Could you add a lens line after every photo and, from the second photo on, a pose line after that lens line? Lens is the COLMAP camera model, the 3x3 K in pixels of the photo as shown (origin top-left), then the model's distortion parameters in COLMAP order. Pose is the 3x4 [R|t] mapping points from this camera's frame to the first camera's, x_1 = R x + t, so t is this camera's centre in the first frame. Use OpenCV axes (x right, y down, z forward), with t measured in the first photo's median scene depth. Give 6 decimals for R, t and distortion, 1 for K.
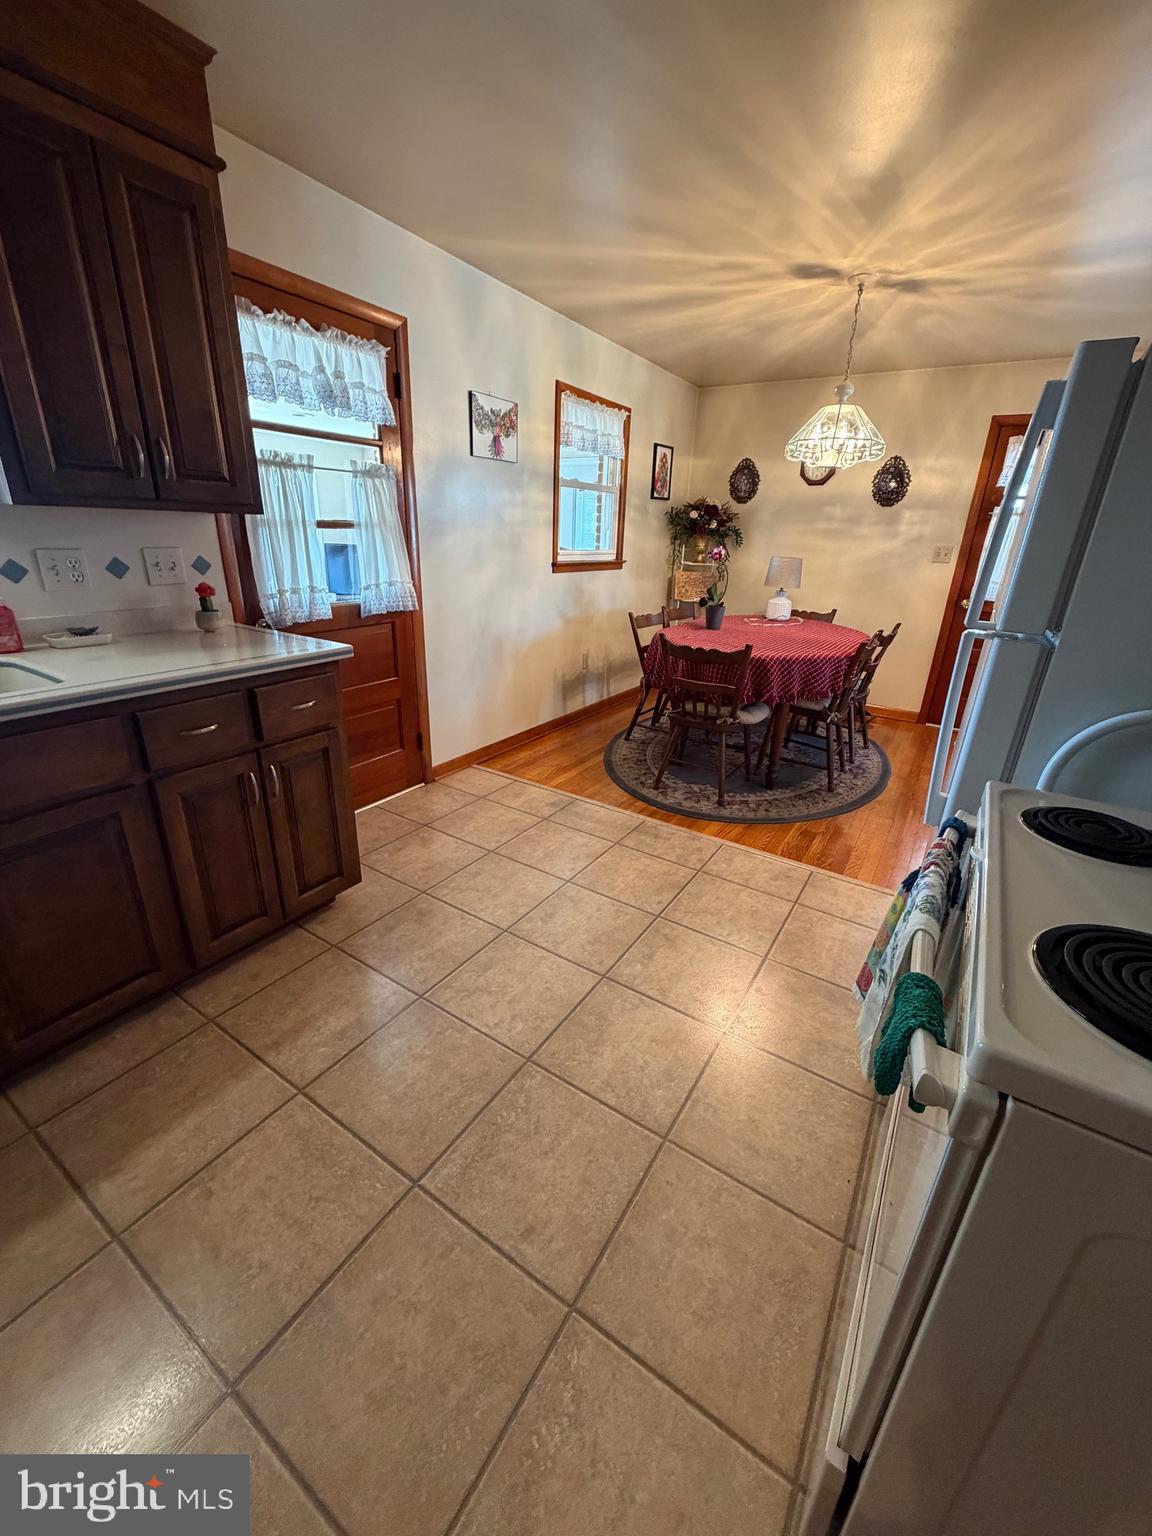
lens RADIAL K [[611.8, 0, 577.8], [0, 611.8, 759.5], [0, 0, 1]] dist [0.000894, 0.000505]
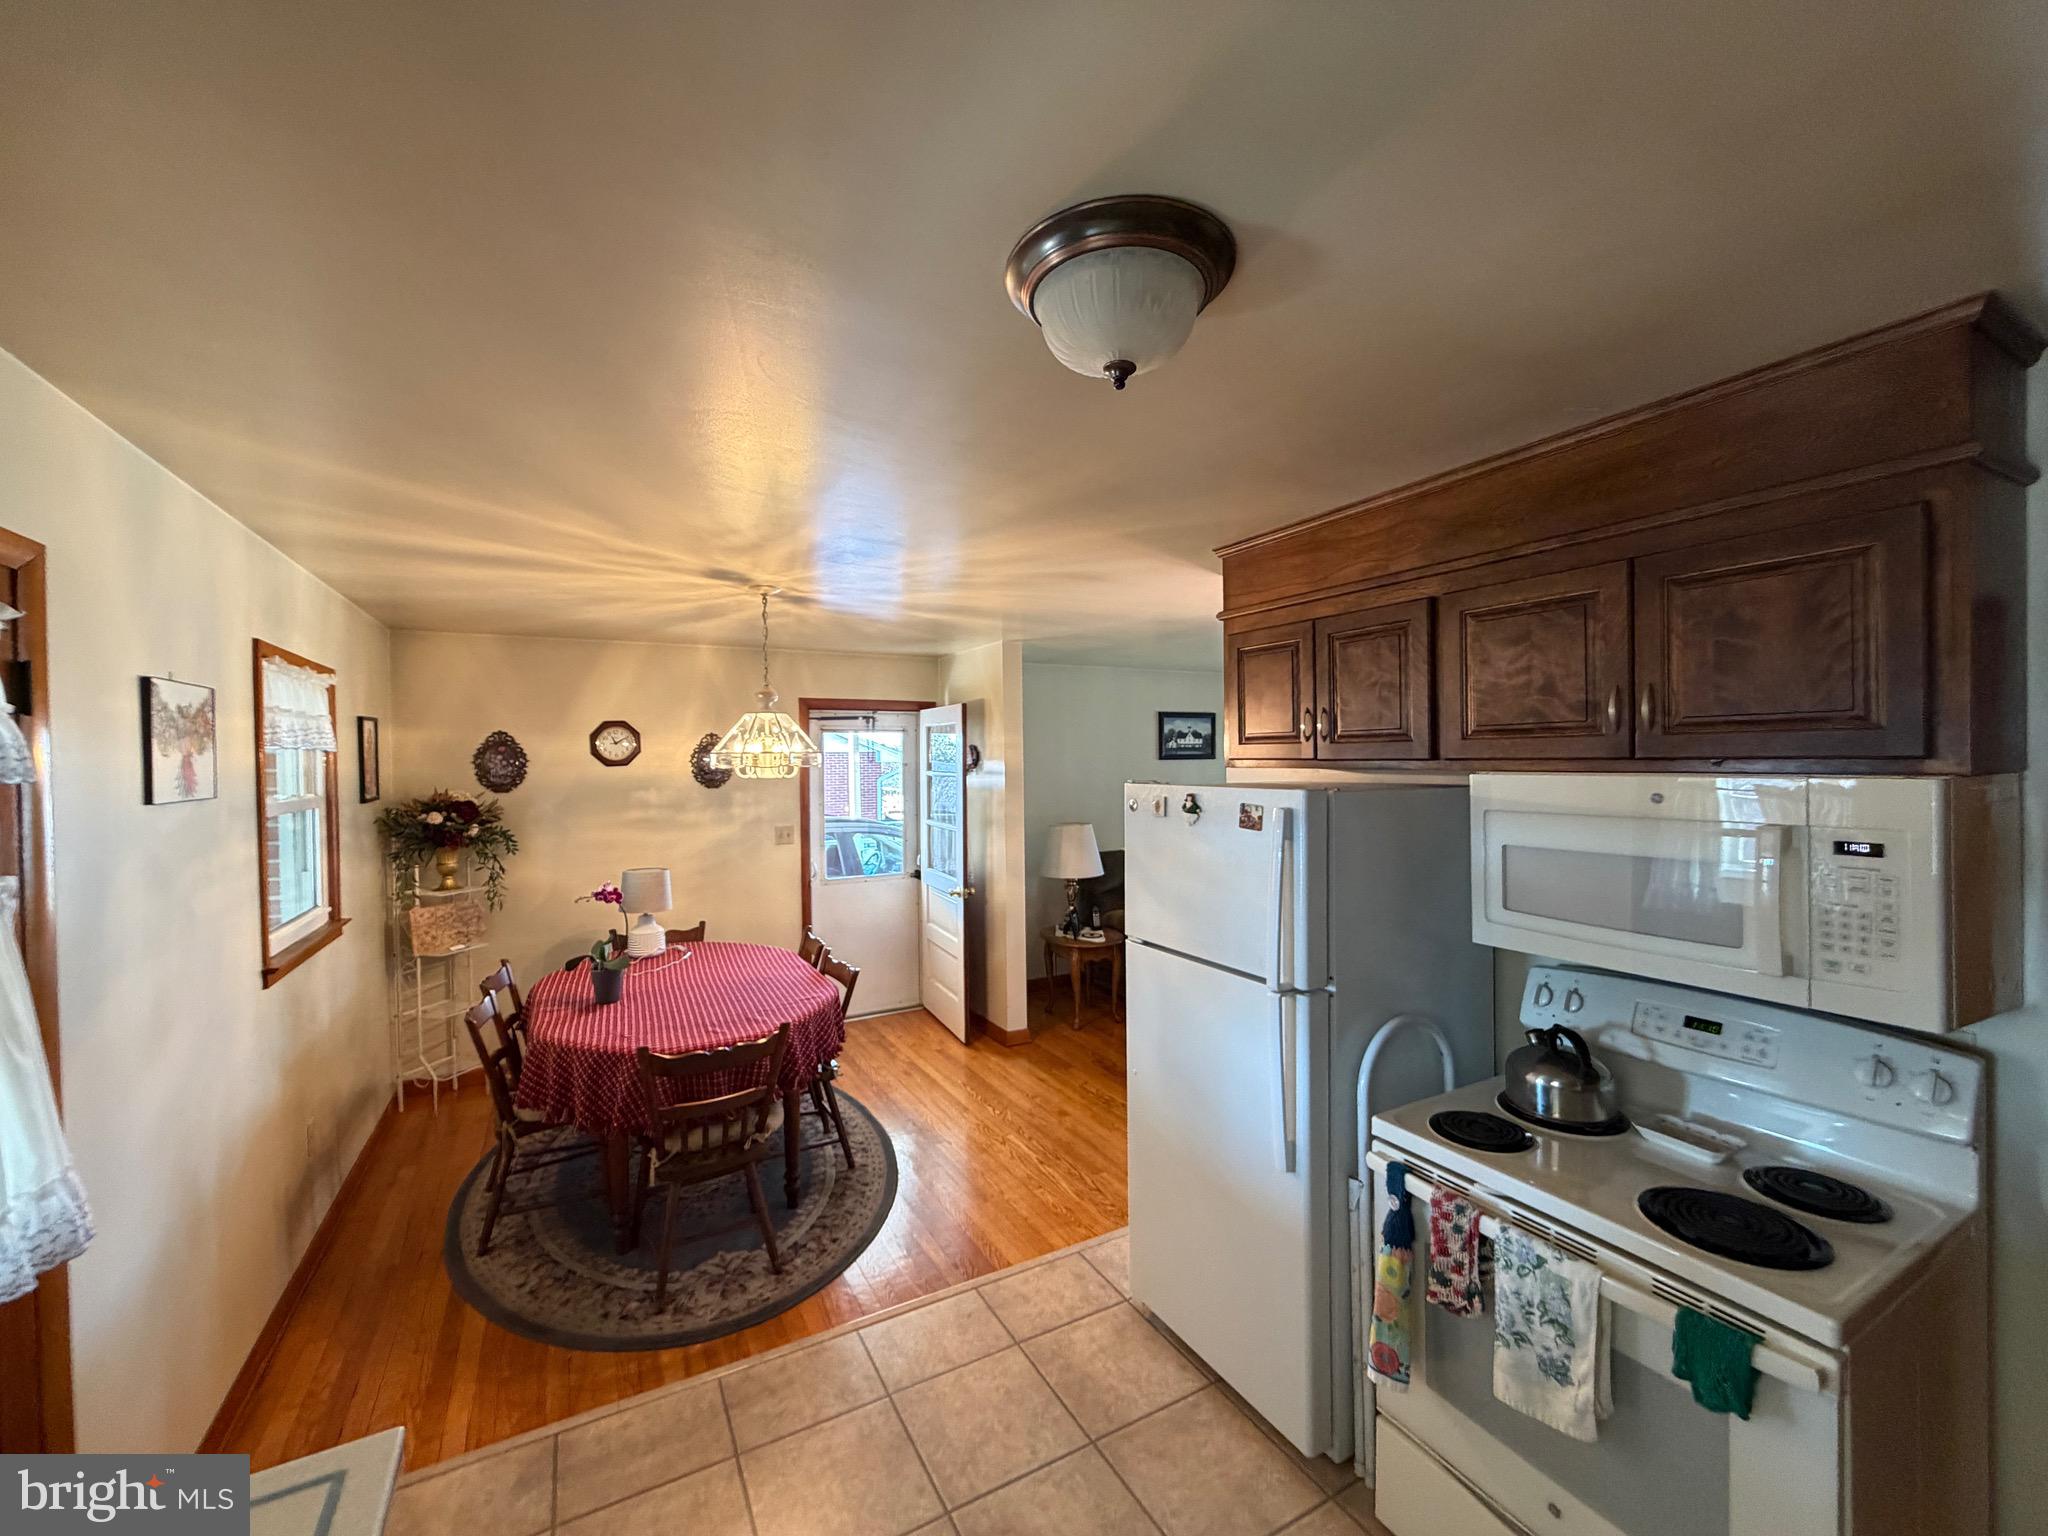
lens RADIAL K [[814.8, 0, 1012.6], [0, 814.8, 762.6], [0, 0, 1]] dist [-0.000071, 0.000378]
pose [[0.486399, -0.050376, 0.872283, -0.361316], [0.338431, 0.931267, -0.134932, -0.221916], [-0.805531, 0.360839, 0.470016, 0.197763]]
